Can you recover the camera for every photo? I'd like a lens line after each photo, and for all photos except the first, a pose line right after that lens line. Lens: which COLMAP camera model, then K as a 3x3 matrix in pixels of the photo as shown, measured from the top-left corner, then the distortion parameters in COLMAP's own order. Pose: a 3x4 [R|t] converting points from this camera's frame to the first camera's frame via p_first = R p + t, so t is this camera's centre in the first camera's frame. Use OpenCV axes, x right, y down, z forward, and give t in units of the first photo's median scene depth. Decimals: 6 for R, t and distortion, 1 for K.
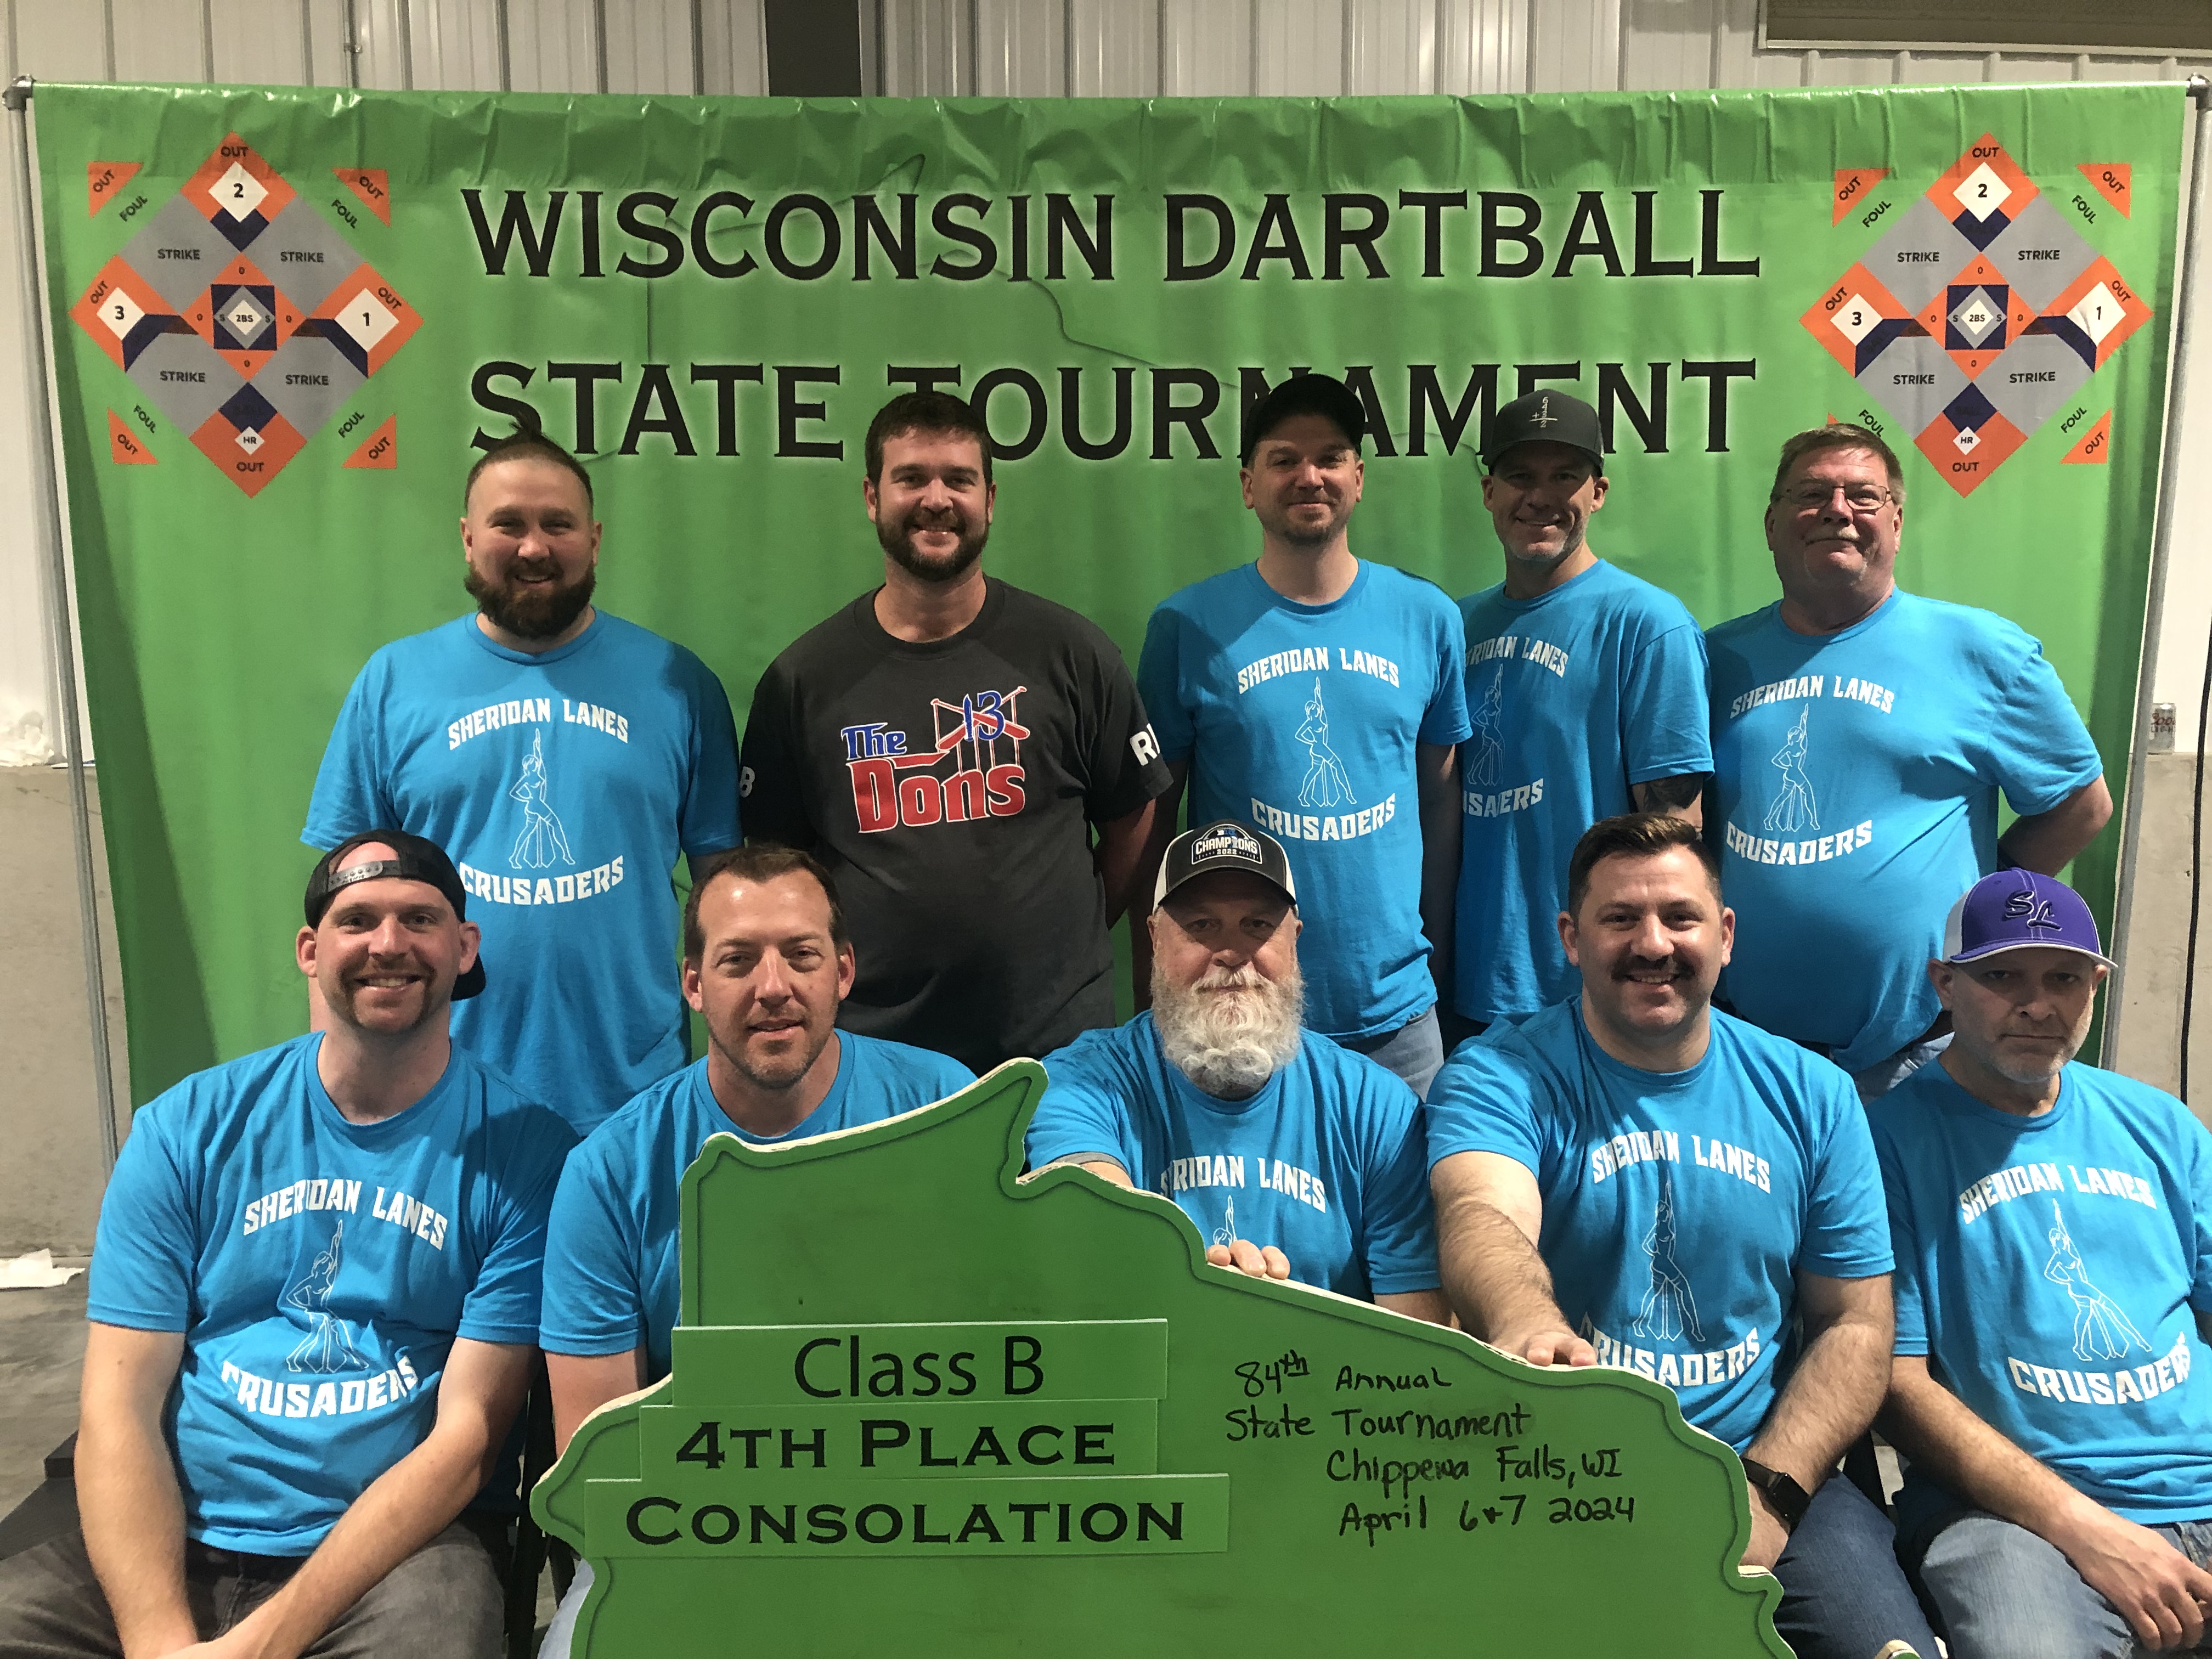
lens RADIAL K [[1771.8, 0, 1113.1], [0, 1771.8, 818.6], [0, 0, 1]] dist [0.010325, 0.001466]
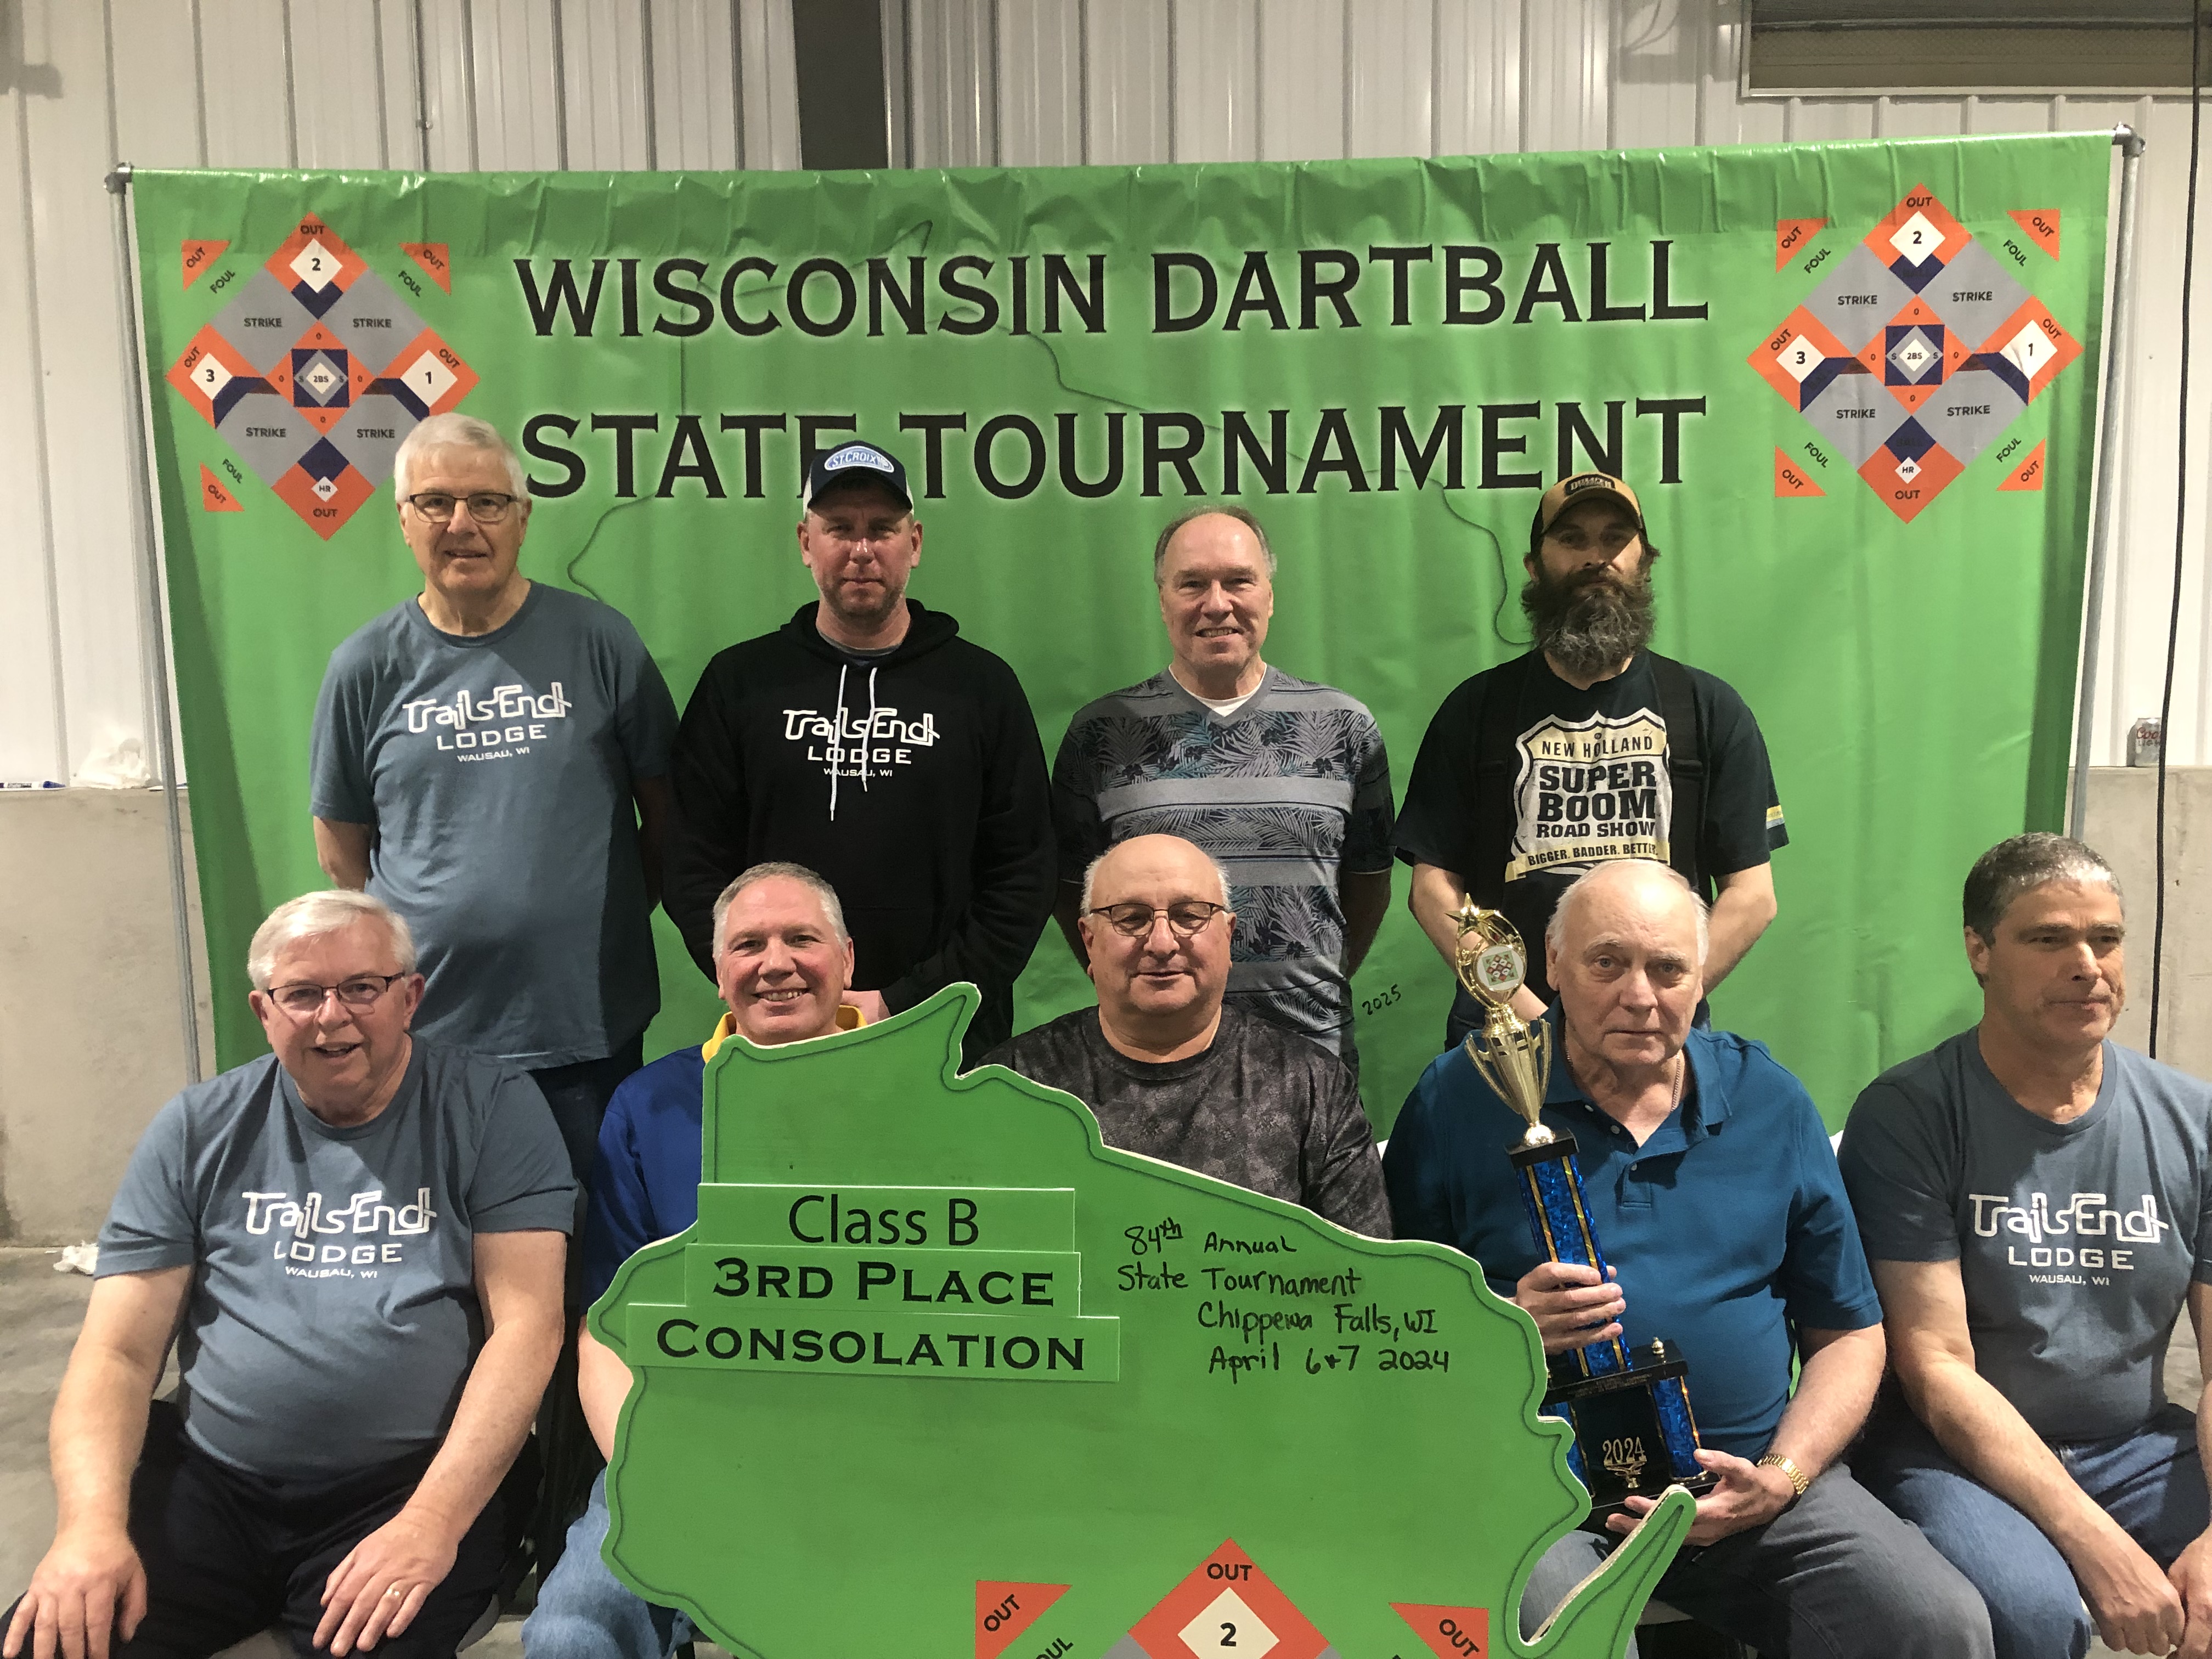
lens RADIAL K [[1785.1, 0, 1110.0], [0, 1785.1, 818.2], [0, 0, 1]] dist [0.015034, -0.008536]
pose [[0.999210, -0.004166, -0.039517, 0.044767], [0.003502, 0.999852, -0.016844, 0.012335], [0.039581, 0.016692, 0.999077, -0.088681]]
